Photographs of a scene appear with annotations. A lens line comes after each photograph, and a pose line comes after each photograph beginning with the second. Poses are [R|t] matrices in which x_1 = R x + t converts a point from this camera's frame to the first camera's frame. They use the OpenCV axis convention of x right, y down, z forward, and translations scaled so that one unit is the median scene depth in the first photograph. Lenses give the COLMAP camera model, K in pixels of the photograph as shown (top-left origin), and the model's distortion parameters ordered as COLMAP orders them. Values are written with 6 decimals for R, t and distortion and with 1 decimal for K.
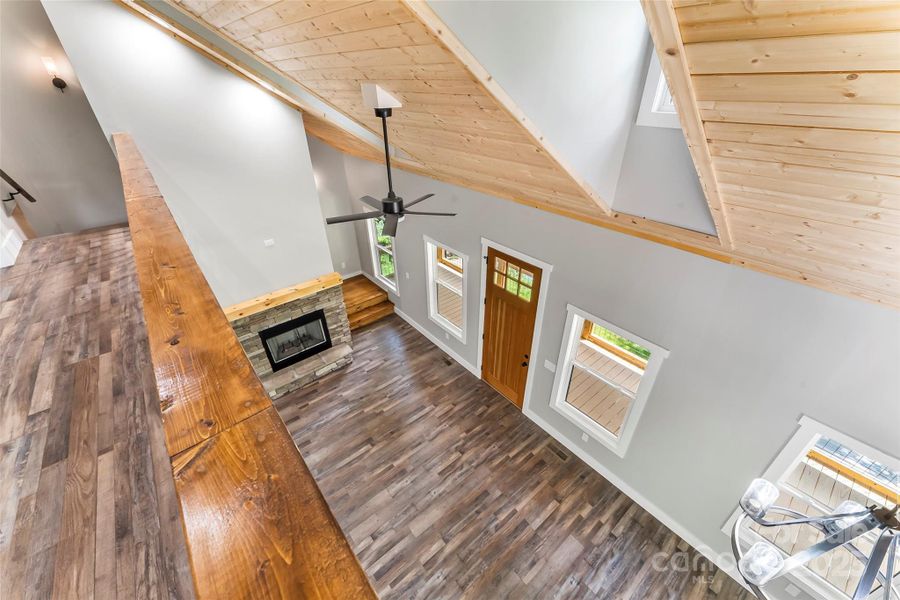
lens RADIAL K [[359.9, 0, 448.7], [0, 359.9, 300.8], [0, 0, 1]] dist [-0.001013, 0.000003]
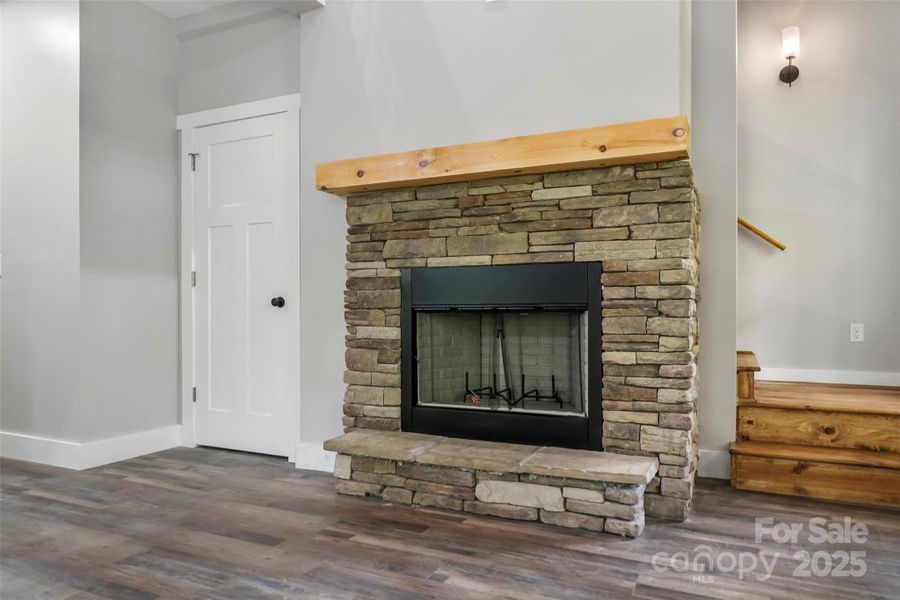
lens RADIAL K [[610.5, 0, 462.6], [0, 610.5, 316.3], [0, 0, 1]] dist [-0.023074, -0.000760]
pose [[0.432159, 0.020645, -0.901561, 0.009452], [-0.481695, 0.850453, -0.211423, 0.194981], [0.762371, 0.525645, 0.377476, 0.764779]]
